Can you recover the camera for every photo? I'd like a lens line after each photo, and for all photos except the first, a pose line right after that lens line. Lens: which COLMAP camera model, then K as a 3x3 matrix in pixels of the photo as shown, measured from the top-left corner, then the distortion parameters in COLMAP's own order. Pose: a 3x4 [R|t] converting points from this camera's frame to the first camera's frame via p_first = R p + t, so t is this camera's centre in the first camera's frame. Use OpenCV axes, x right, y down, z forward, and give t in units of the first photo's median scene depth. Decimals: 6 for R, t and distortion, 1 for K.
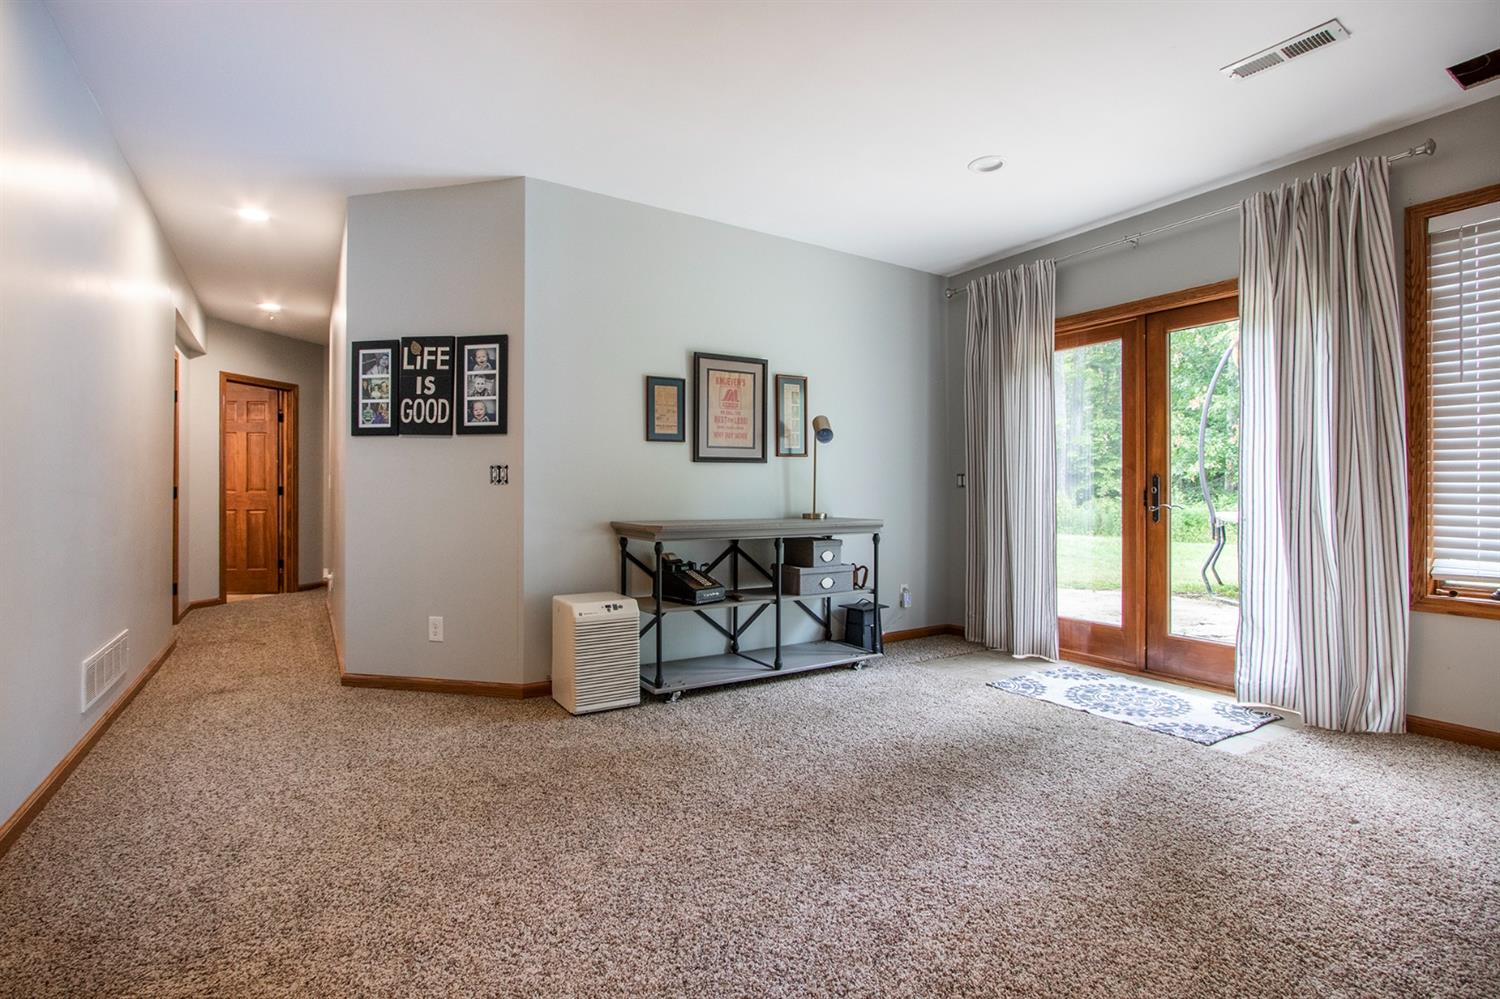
lens RADIAL K [[703.4, 0, 743.4], [0, 703.4, 490.2], [0, 0, 1]] dist [-0.019564, 0.003647]
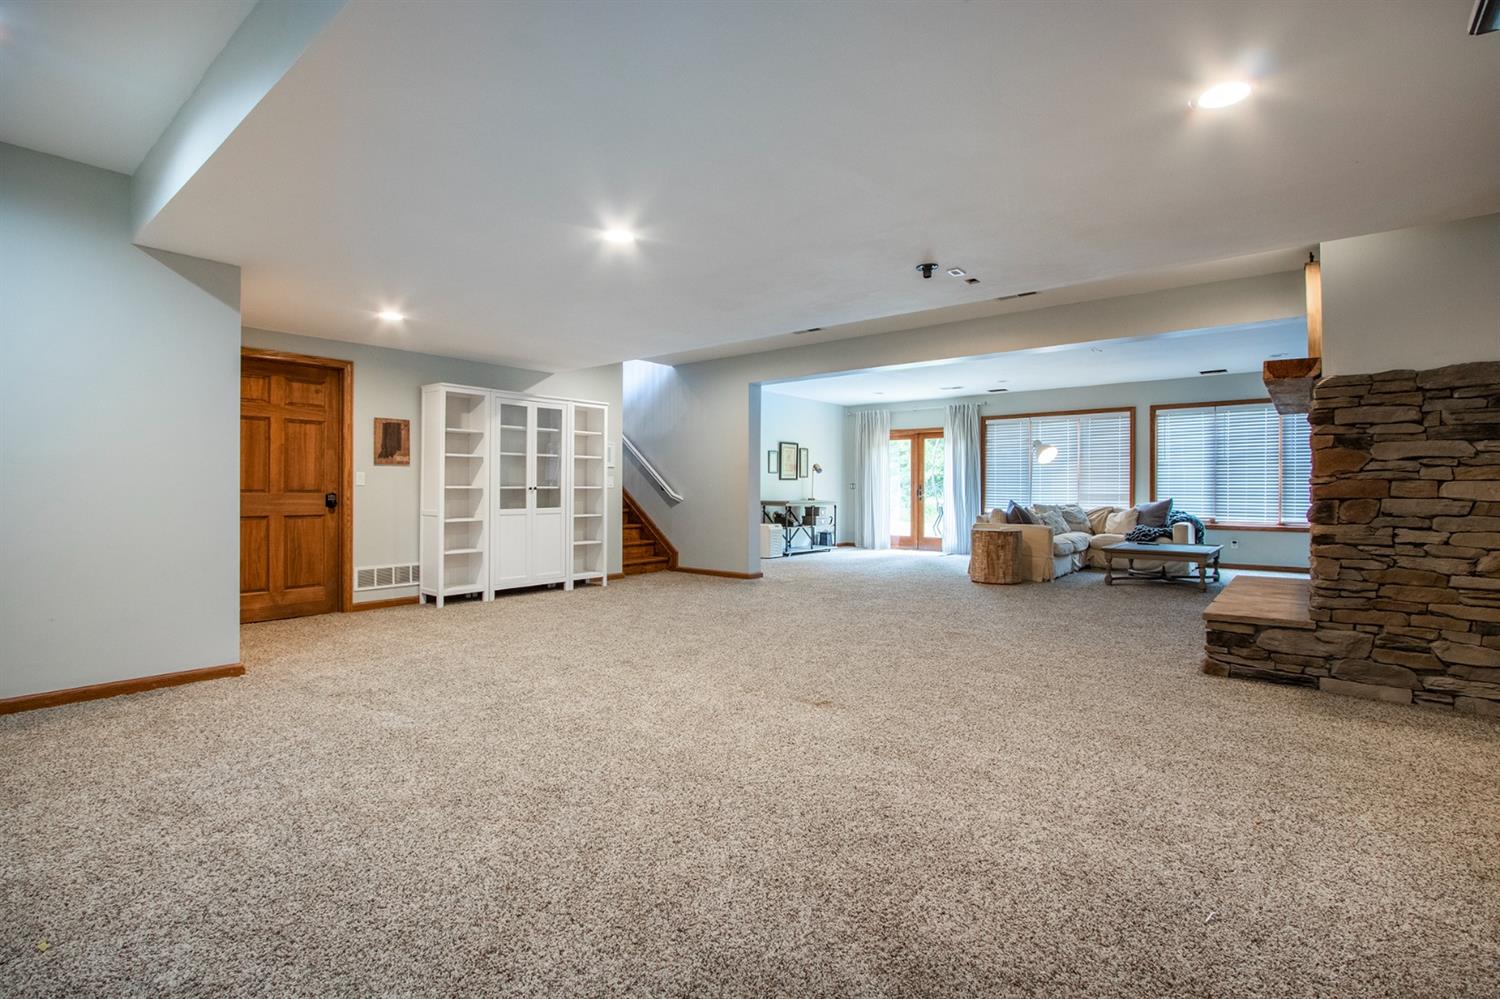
lens RADIAL K [[703.4, 0, 750.0], [0, 703.4, 489.0], [0, 0, 1]] dist [-0.019564, 0.003647]
pose [[0.946819, 0.002625, 0.321757, -1.142456], [-0.003689, 0.999990, 0.002697, -0.010790], [-0.321746, -0.003741, 0.946819, -1.726386]]
